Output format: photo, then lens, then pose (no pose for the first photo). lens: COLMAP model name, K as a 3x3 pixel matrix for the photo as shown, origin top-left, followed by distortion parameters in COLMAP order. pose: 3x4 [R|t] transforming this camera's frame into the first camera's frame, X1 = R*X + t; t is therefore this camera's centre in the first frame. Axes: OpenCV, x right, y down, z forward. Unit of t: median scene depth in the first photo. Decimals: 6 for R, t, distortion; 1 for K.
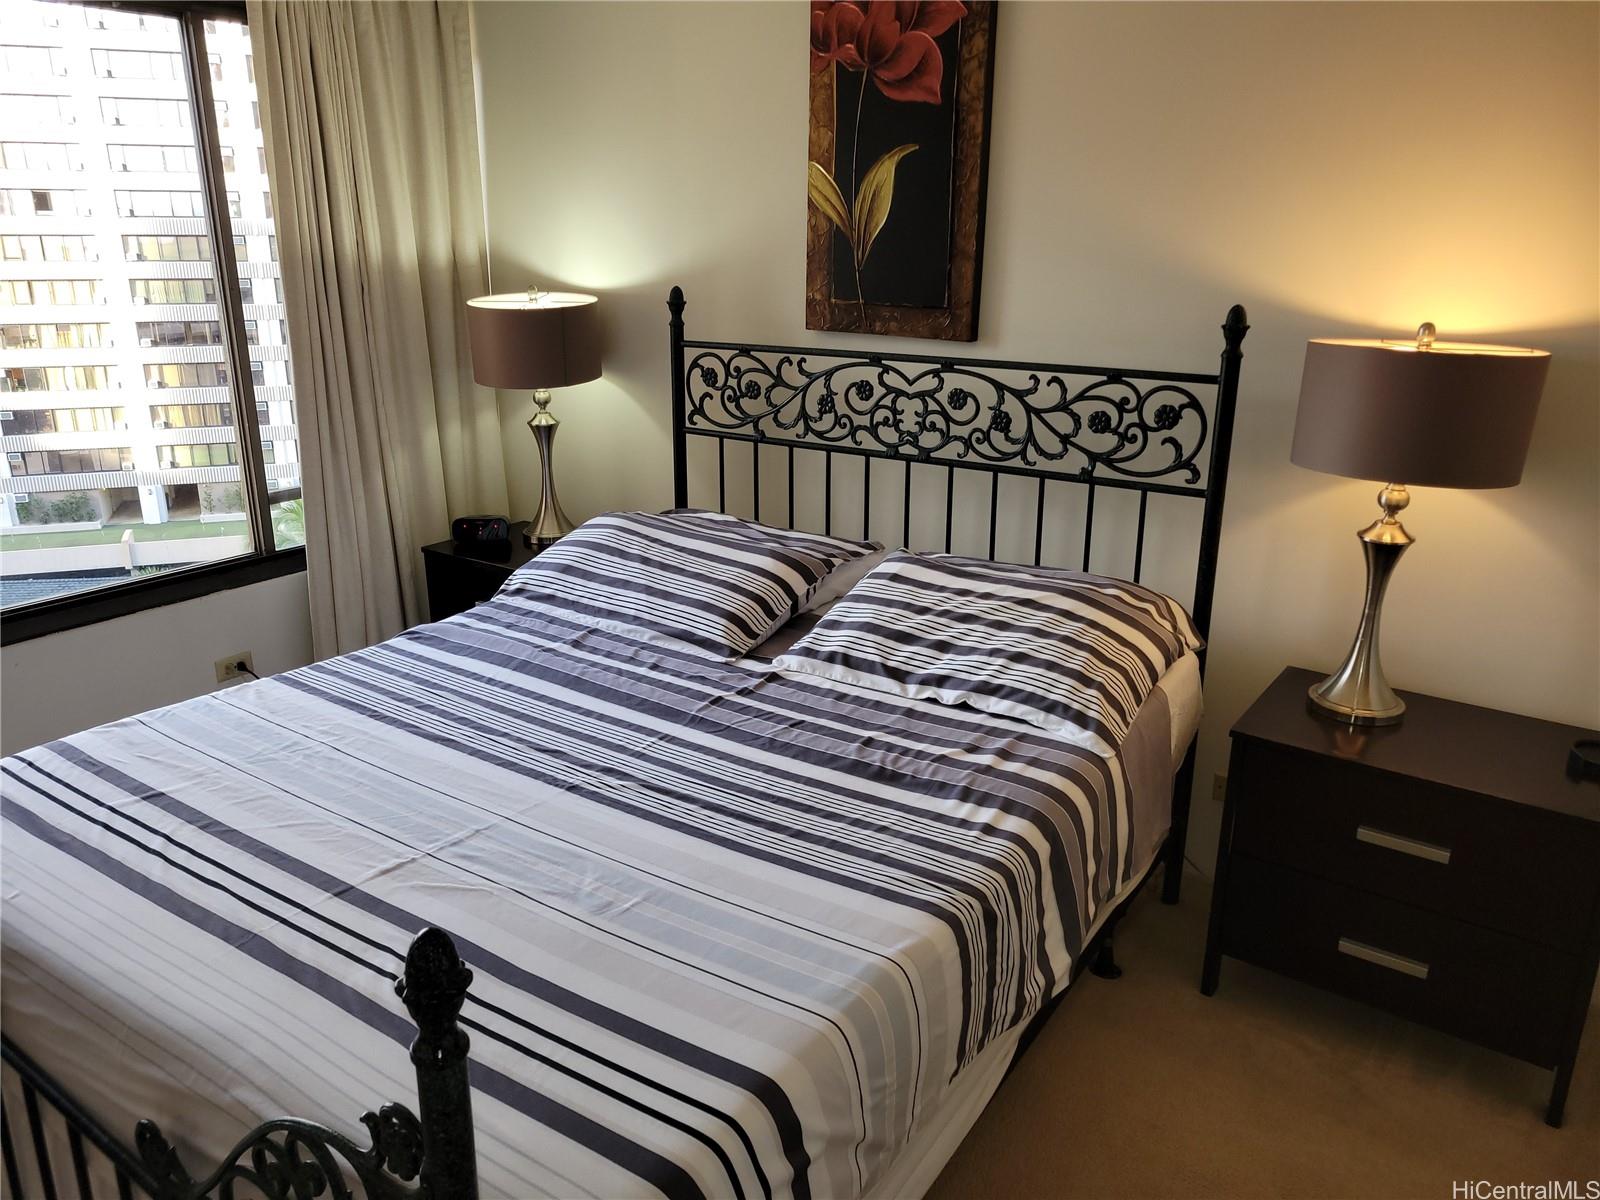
lens RADIAL K [[1174.8, 0, 771.1], [0, 1174.8, 594.8], [0, 0, 1]] dist [0.058561, -0.027352]
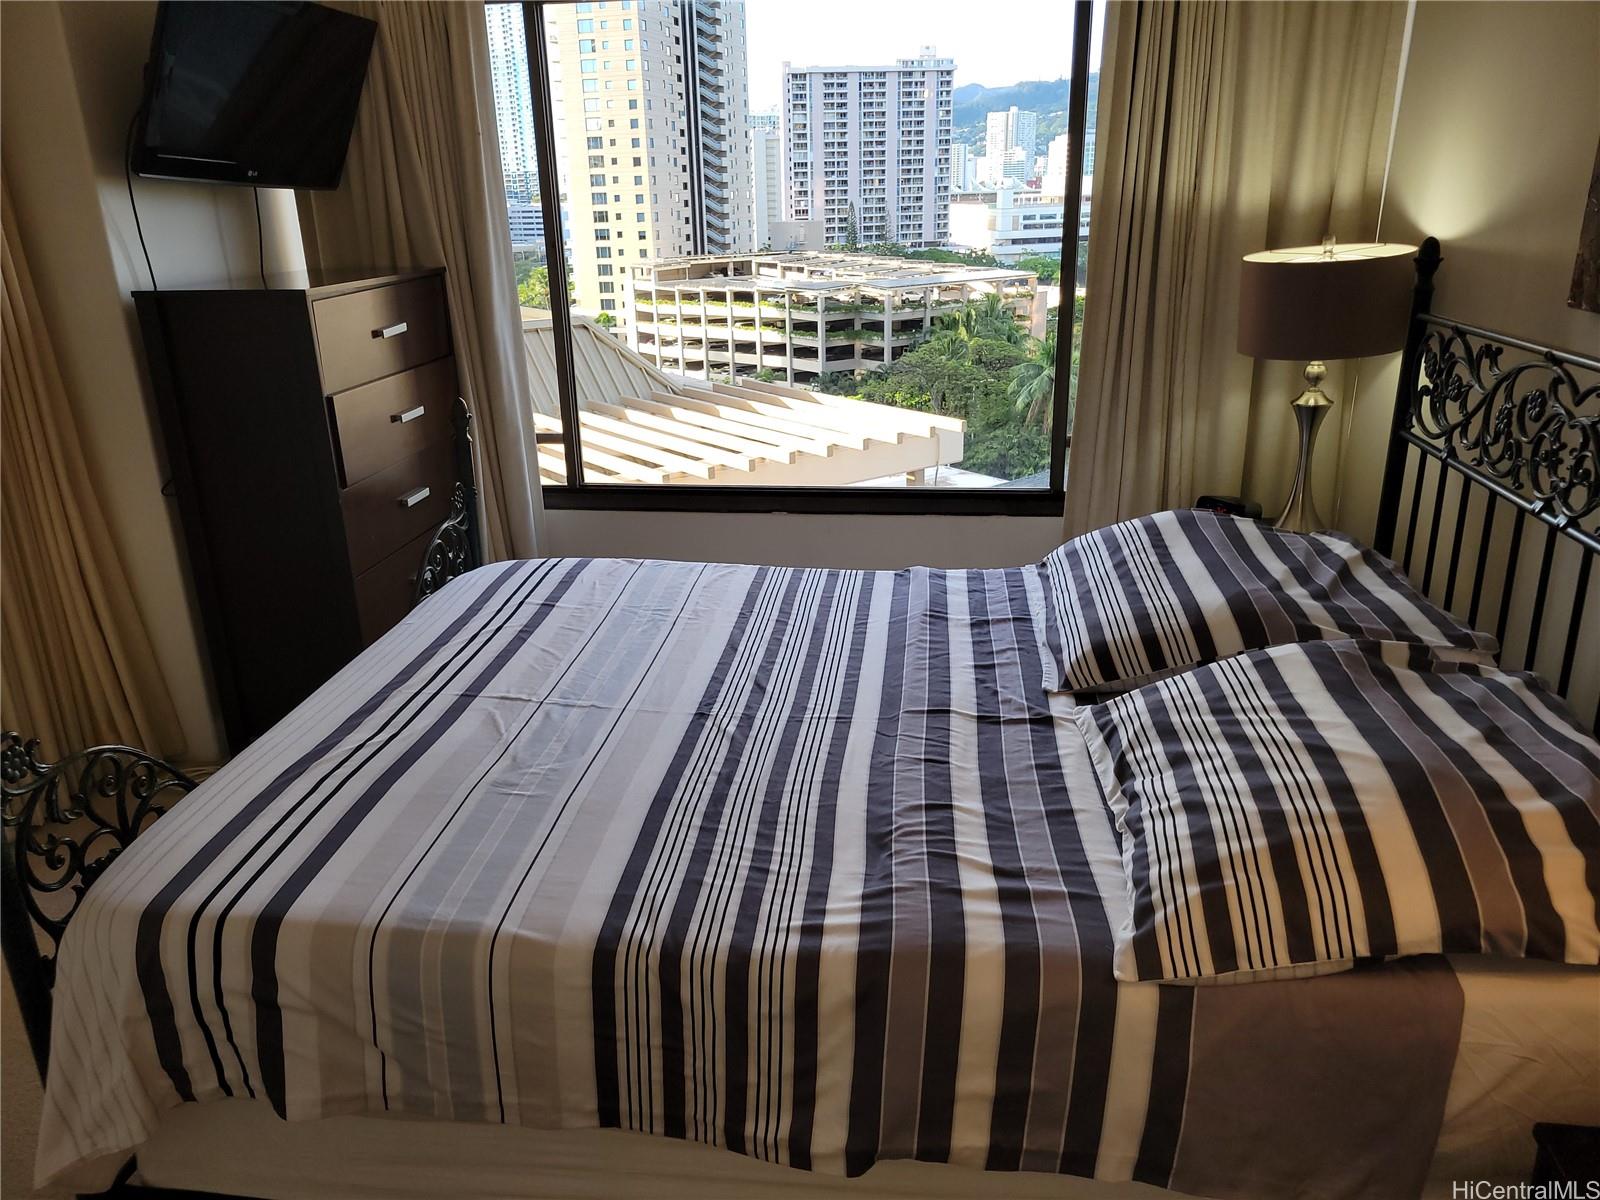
lens RADIAL K [[1209.0, 0, 800.0], [0, 1209.0, 600.0], [0, 0, 1]] dist [0.063609, -0.001199]
pose [[0.461995, 0.270979, -0.844471, 0.642819], [-0.241953, 0.954570, 0.173941, -0.121367], [0.853241, 0.123962, 0.506571, 0.437381]]
